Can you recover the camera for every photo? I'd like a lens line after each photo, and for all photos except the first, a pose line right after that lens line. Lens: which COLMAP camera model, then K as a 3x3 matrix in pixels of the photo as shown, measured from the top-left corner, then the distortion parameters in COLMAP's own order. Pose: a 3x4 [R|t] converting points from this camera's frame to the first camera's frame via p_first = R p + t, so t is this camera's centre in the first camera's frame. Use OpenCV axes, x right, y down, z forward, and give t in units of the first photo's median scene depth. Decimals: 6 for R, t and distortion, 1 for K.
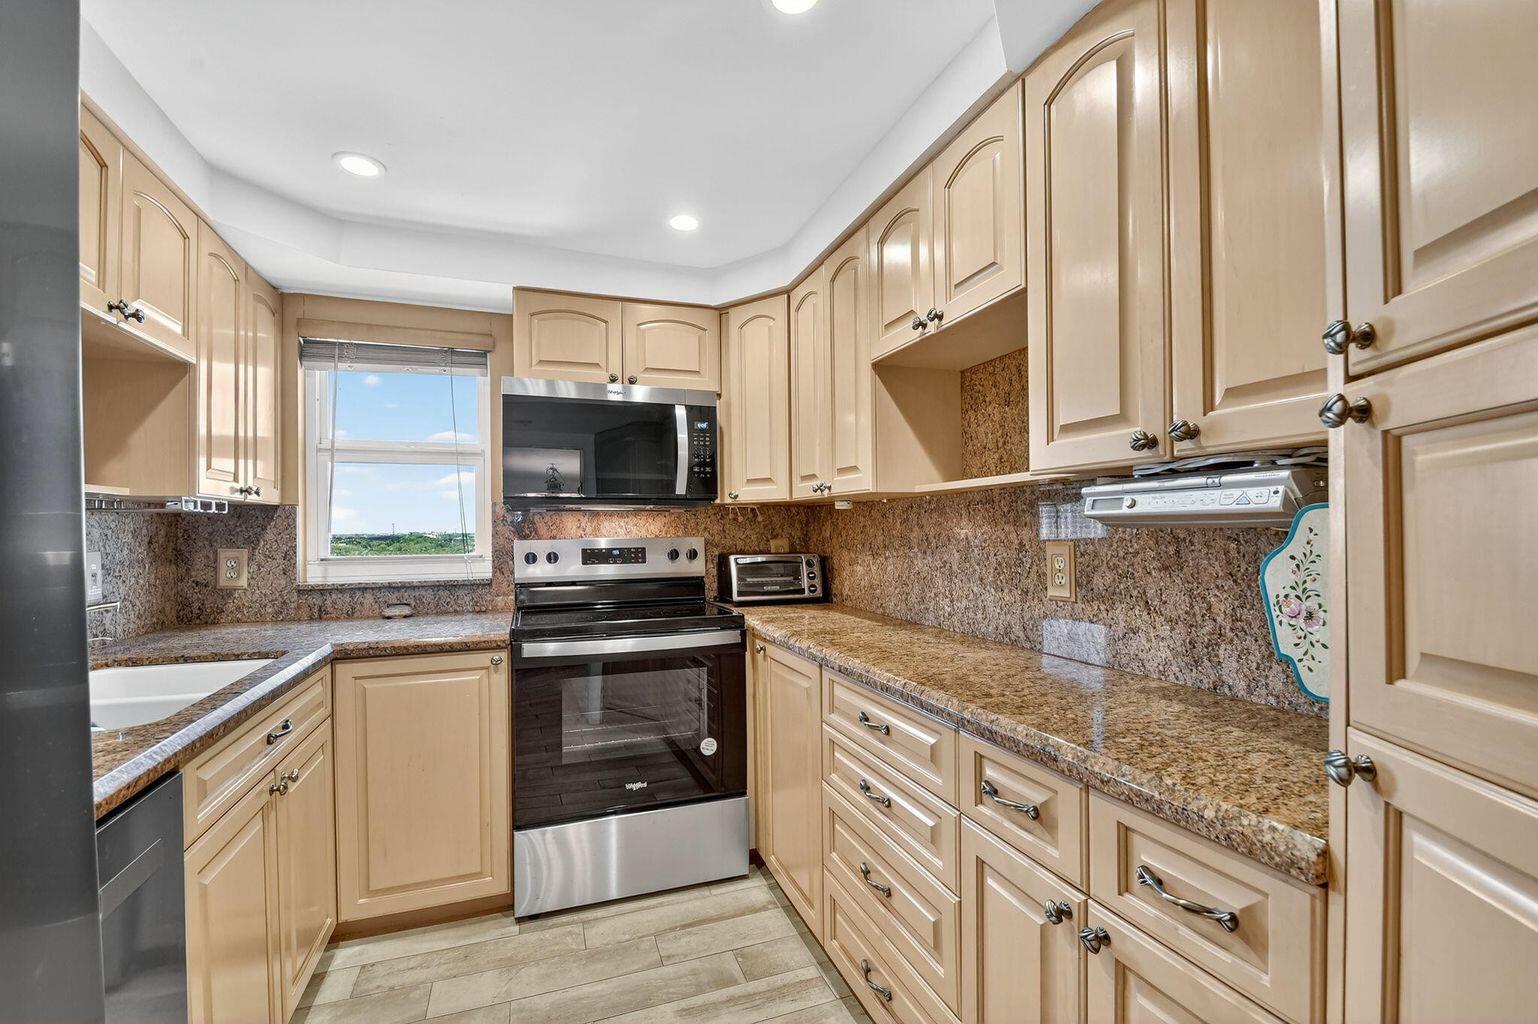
lens RADIAL K [[679.1, 0, 771.7], [0, 679.1, 527.1], [0, 0, 1]] dist [-0.002237, -0.000704]
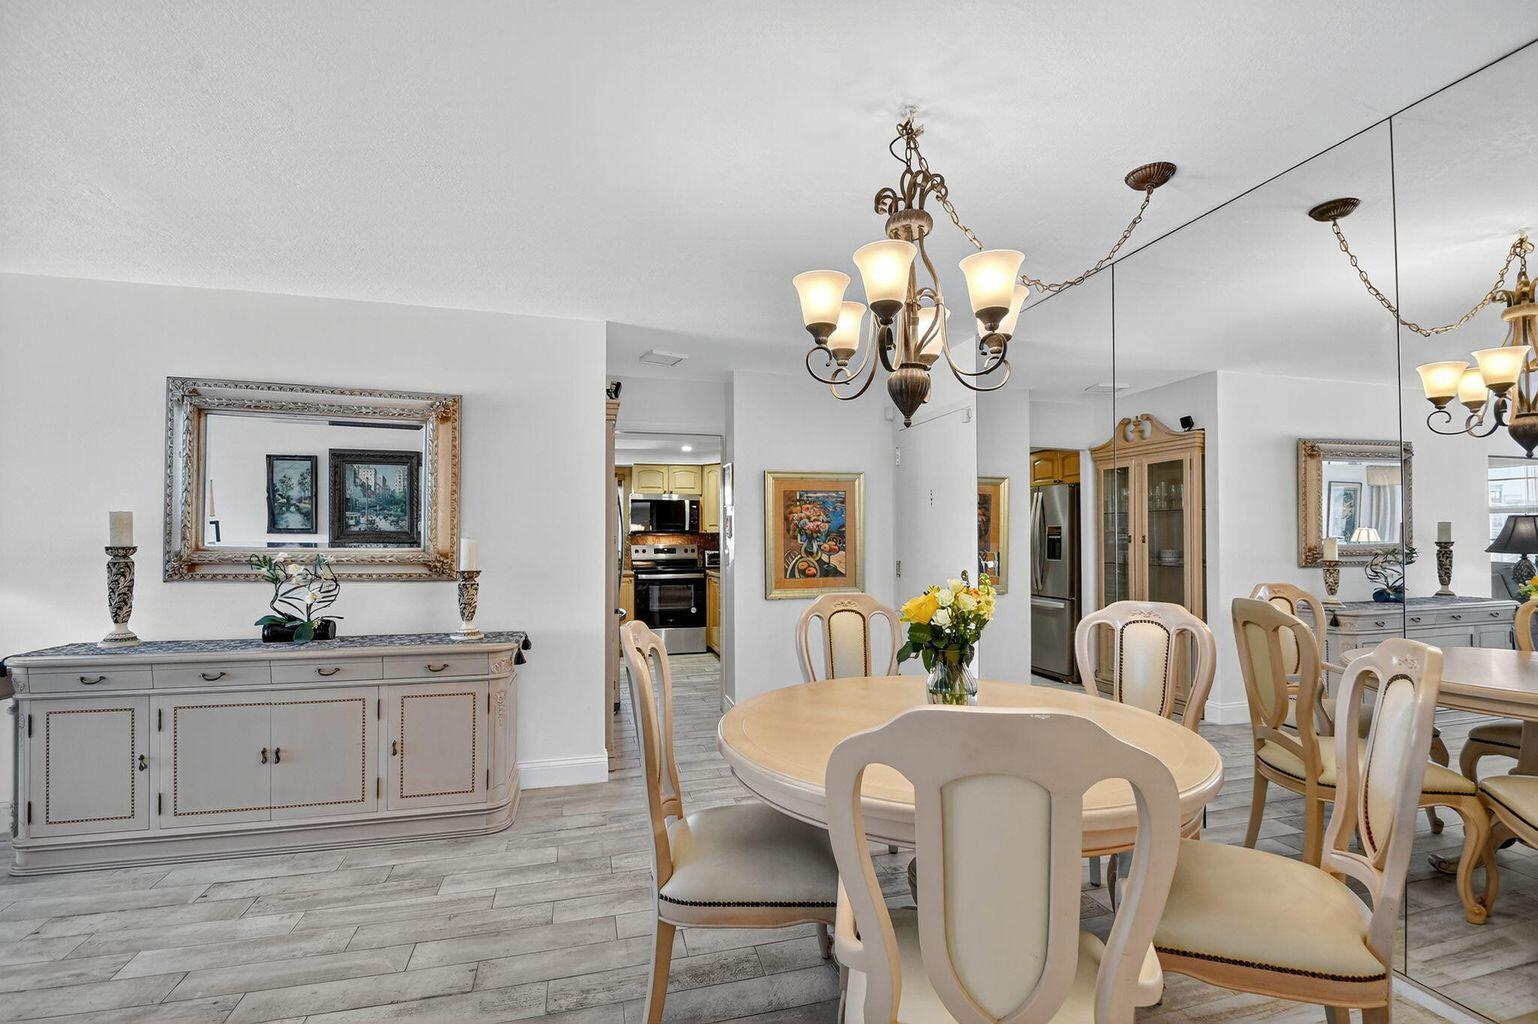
lens RADIAL K [[679.1, 0, 771.7], [0, 679.1, 527.1], [0, 0, 1]] dist [-0.002237, -0.000704]
pose [[0.997542, 0.002602, -0.070022, 0.445098], [-0.003953, 0.999808, -0.019170, -0.005033], [0.069959, 0.019400, 0.997361, -1.946010]]
